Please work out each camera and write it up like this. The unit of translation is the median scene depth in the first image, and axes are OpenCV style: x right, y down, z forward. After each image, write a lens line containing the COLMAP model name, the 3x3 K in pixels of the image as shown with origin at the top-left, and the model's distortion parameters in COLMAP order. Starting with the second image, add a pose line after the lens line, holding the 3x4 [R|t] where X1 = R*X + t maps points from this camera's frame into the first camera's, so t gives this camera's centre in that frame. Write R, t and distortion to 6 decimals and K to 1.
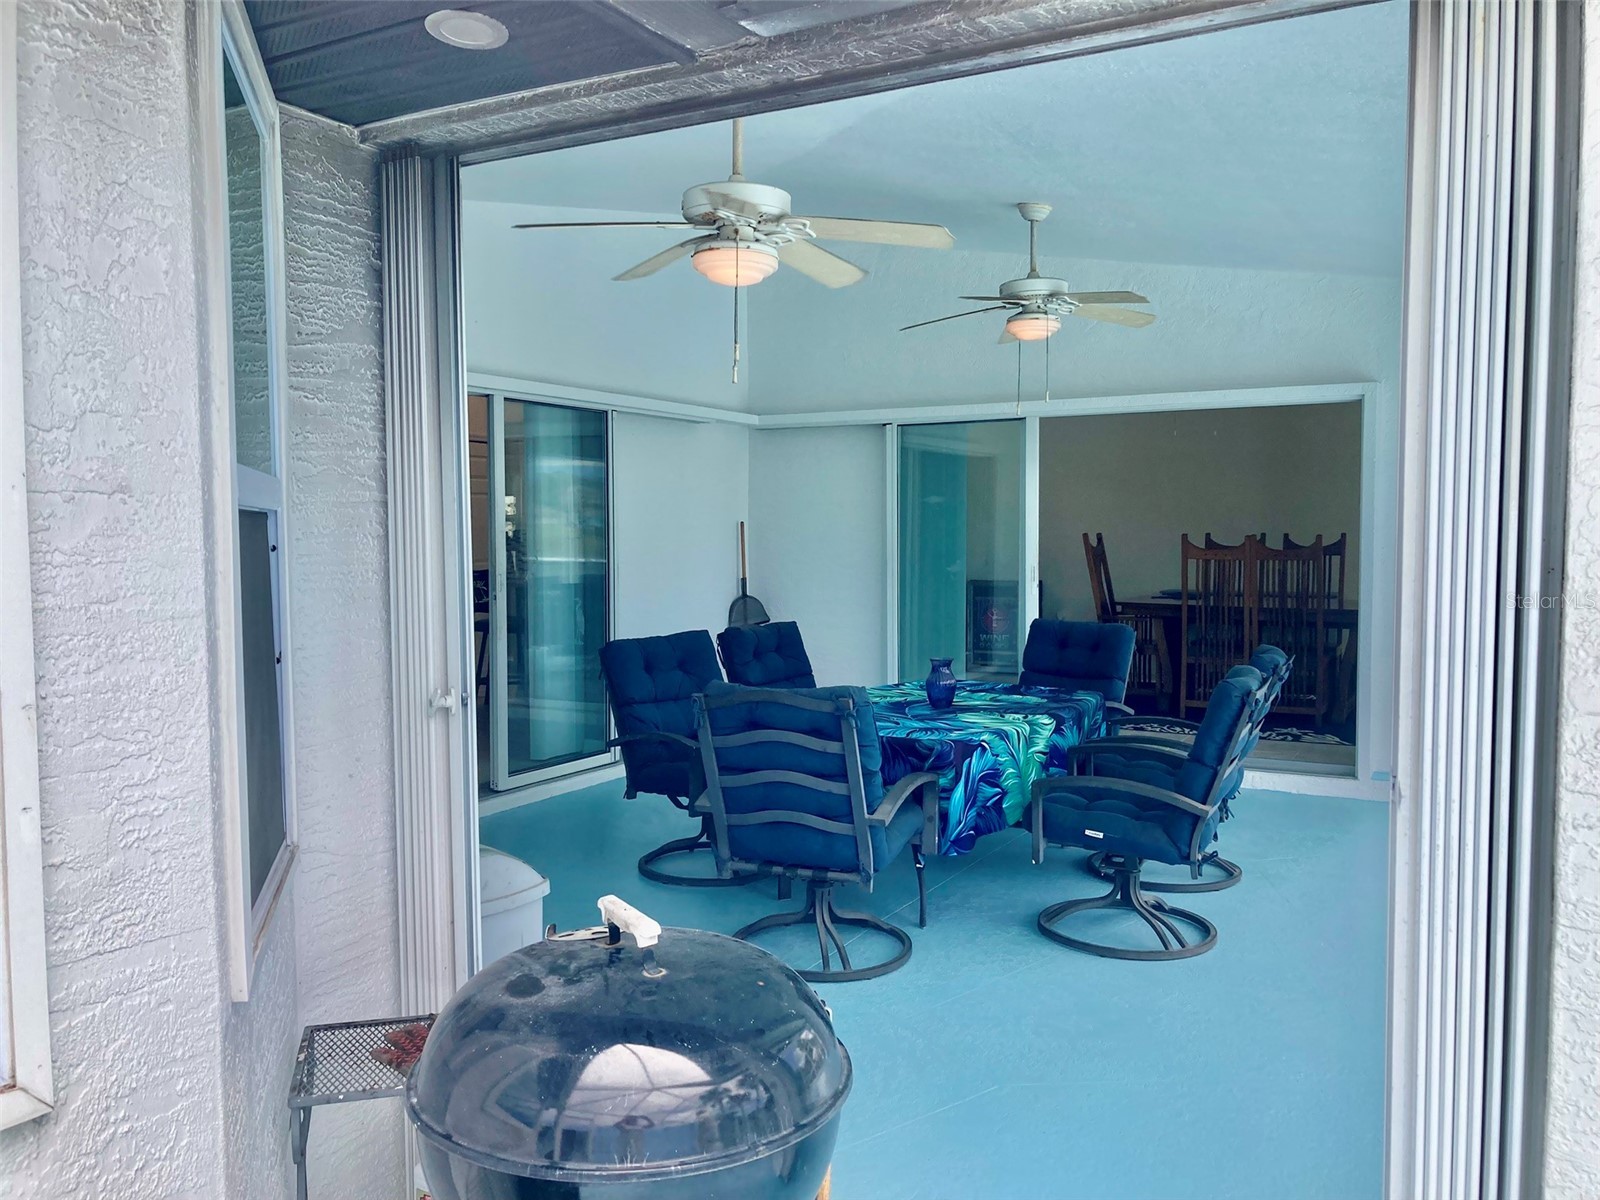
lens RADIAL K [[1312.9, 0, 809.5], [0, 1312.9, 585.7], [0, 0, 1]] dist [0.019160, -0.030313]
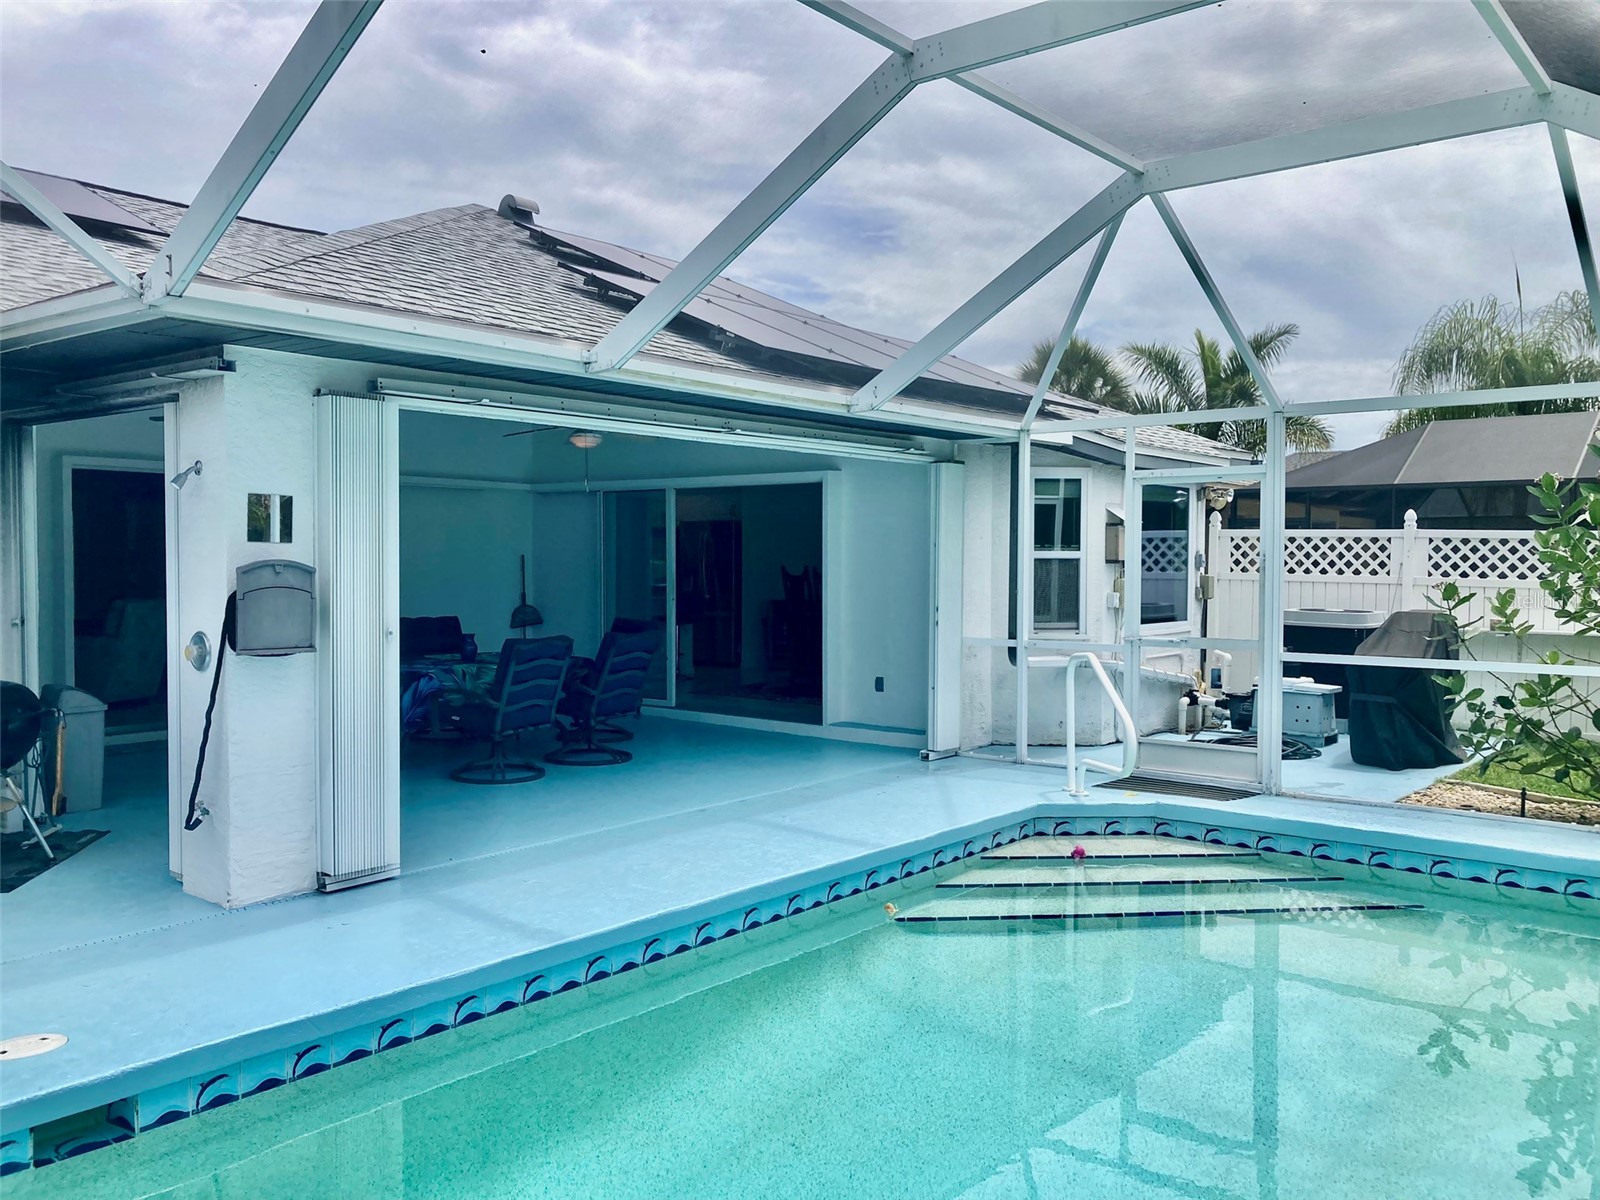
lens RADIAL K [[1312.9, 0, 809.5], [0, 1312.9, 585.7], [0, 0, 1]] dist [0.019160, -0.030313]
pose [[0.984857, 0.016674, -0.172563, 0.587844], [-0.020777, 0.999542, -0.022001, 0.013979], [0.172117, 0.025253, 0.984753, -0.451916]]
